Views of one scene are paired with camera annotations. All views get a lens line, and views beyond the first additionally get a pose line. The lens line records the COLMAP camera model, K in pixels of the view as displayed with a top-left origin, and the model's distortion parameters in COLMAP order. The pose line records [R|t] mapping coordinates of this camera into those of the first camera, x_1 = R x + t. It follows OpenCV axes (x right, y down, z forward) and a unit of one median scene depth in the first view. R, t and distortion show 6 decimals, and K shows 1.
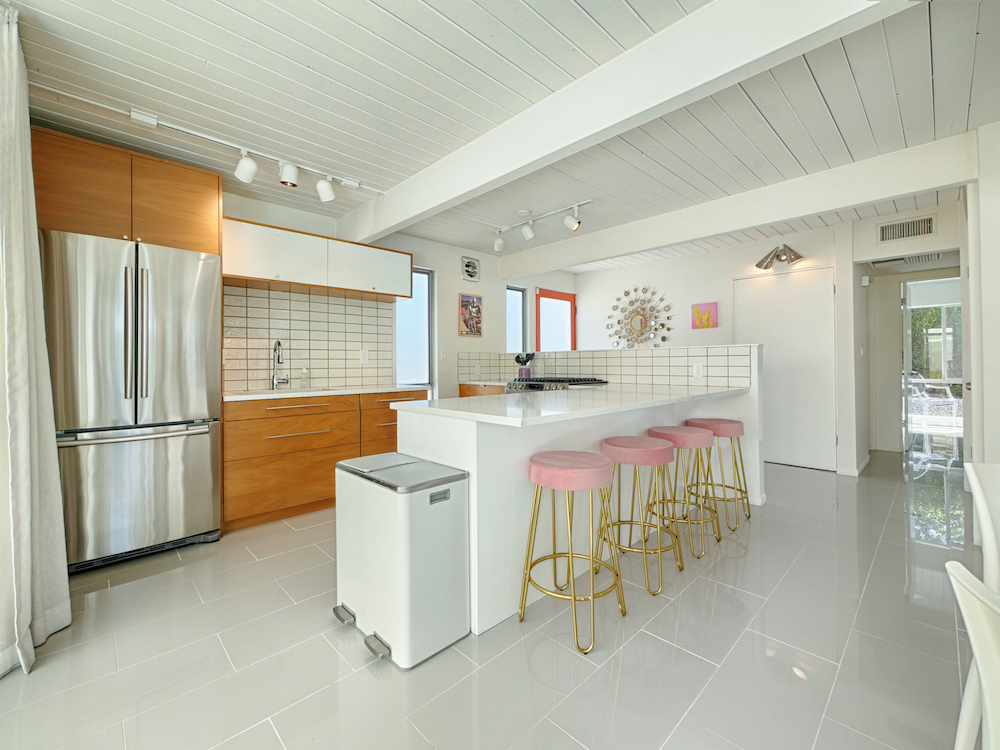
lens RADIAL K [[426.0, 0, 509.0], [0, 426.0, 362.7], [0, 0, 1]] dist [-0.001435, 0.001067]
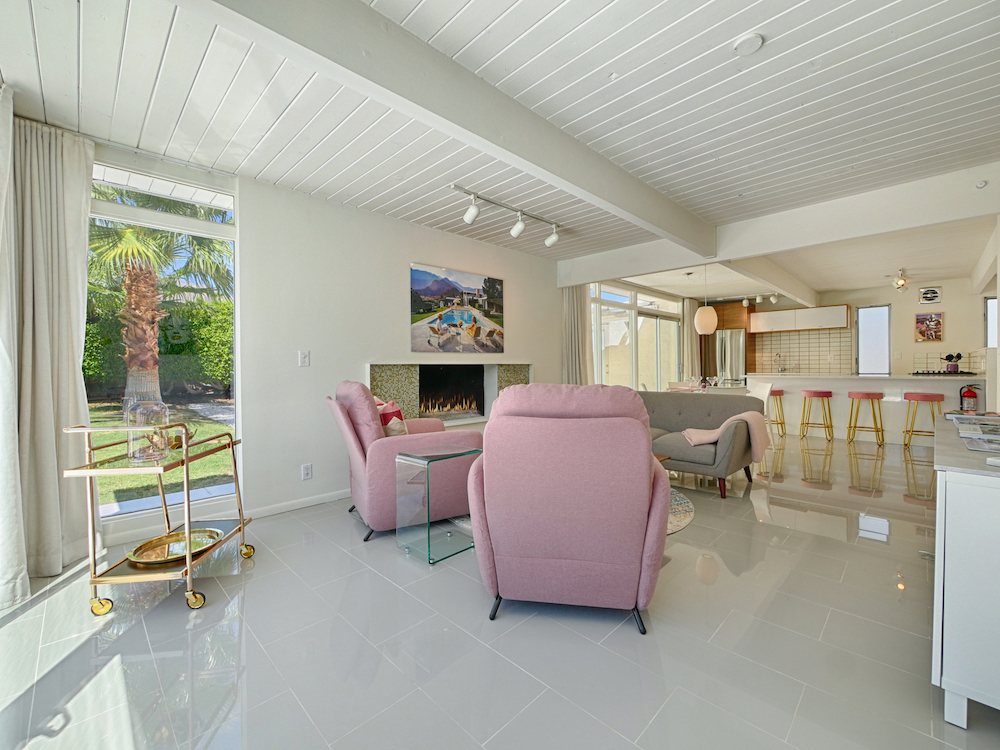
lens RADIAL K [[426.0, 0, 497.4], [0, 426.0, 369.0], [0, 0, 1]] dist [-0.001435, 0.001067]
pose [[0.005261, 0.009884, -0.999937, 1.519794], [0.011184, 0.999888, 0.009942, -0.000968], [0.999924, -0.011236, 0.005150, -0.532751]]
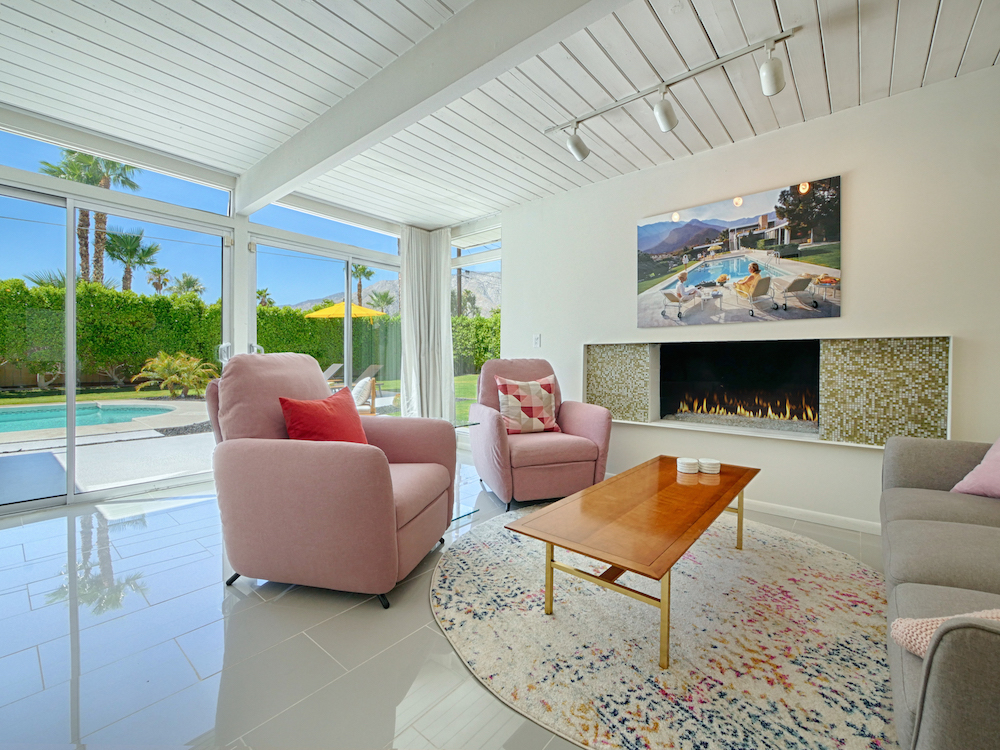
lens RADIAL K [[426.0, 0, 503.8], [0, 426.0, 366.7], [0, 0, 1]] dist [-0.001435, 0.001067]
pose [[-0.995159, -0.000395, -0.098281, 0.918034], [-0.001533, 0.999933, 0.011502, 0.028452], [0.098270, 0.011597, -0.995092, 0.010526]]
